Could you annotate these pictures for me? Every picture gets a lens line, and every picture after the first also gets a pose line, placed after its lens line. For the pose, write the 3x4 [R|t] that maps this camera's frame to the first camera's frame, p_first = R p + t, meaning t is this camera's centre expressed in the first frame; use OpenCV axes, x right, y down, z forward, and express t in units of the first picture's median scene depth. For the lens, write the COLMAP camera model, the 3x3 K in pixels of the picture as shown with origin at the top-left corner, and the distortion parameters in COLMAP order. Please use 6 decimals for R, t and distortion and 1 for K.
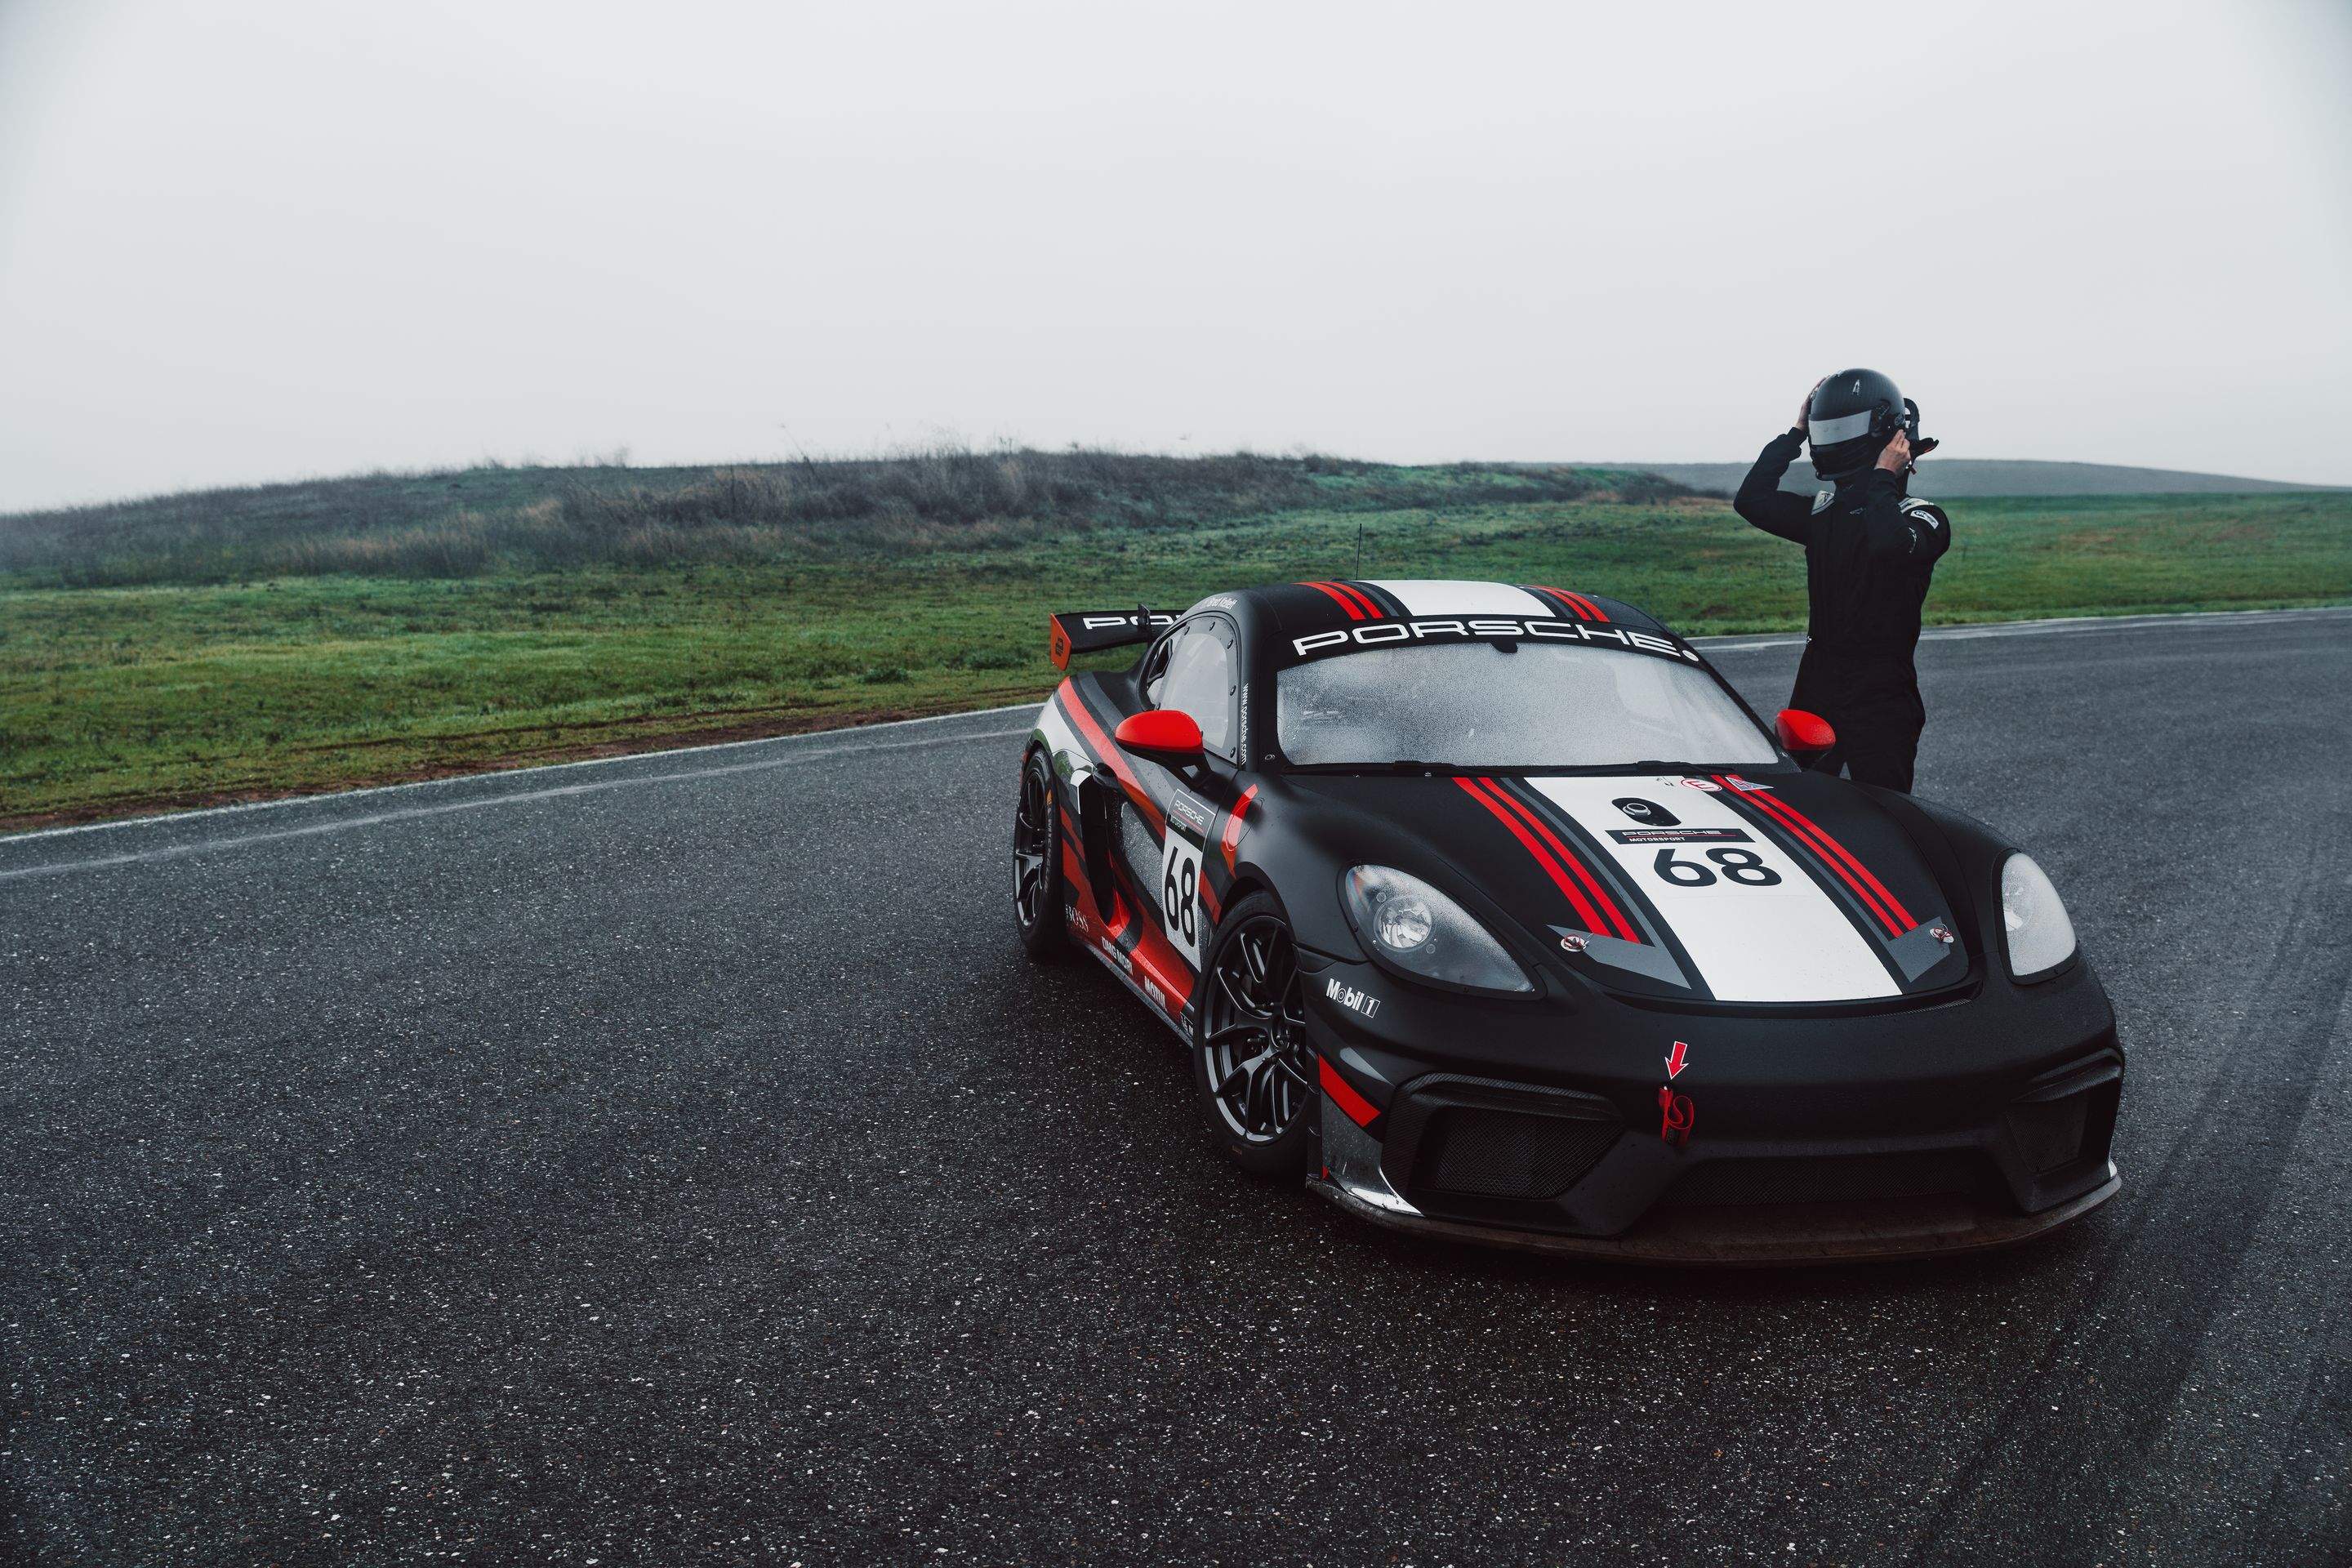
lens RADIAL K [[2541.2, 0, 1176.0], [0, 2541.2, 784.0], [0, 0, 1]] dist [0.058673, 0.012387]
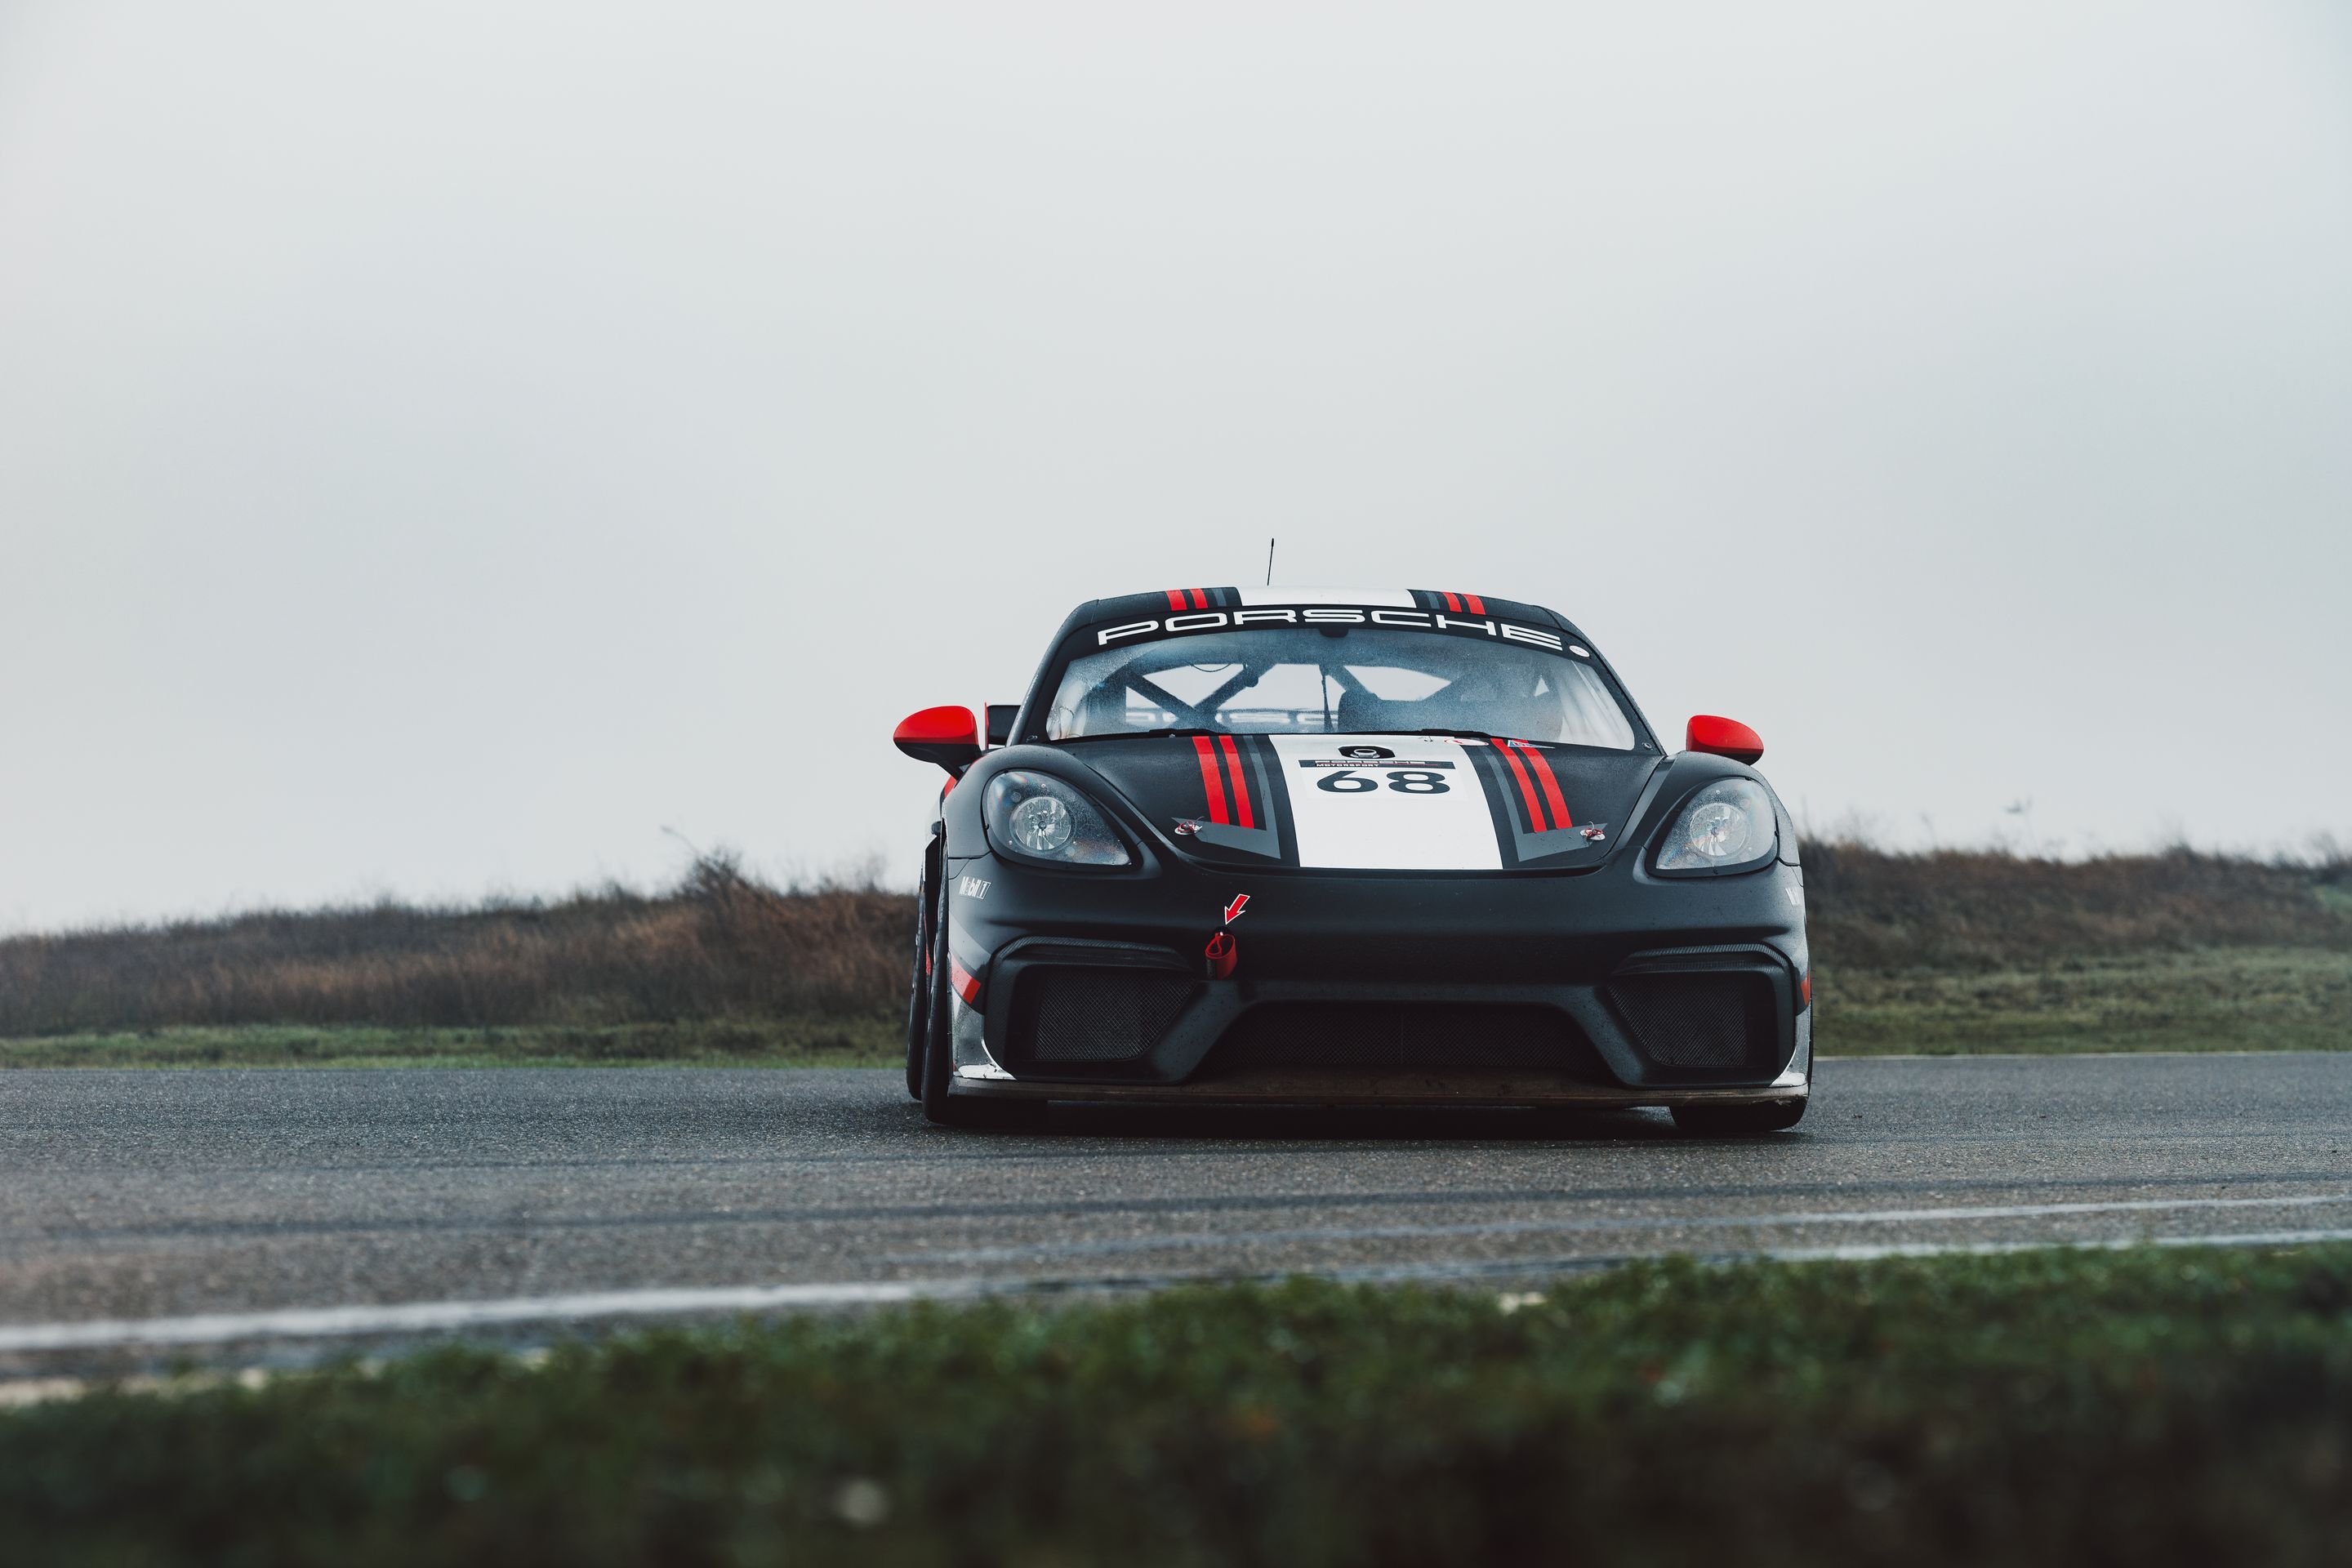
lens RADIAL K [[6266.7, 0, 1176.0], [0, 6266.7, 784.0], [0, 0, 1]] dist [-0.055870, 0.933297]
pose [[0.981676, -0.019473, -0.189562, 0.486578], [-0.011730, 0.986703, -0.162108, 0.349618], [0.190198, 0.161361, 0.968394, -1.096229]]
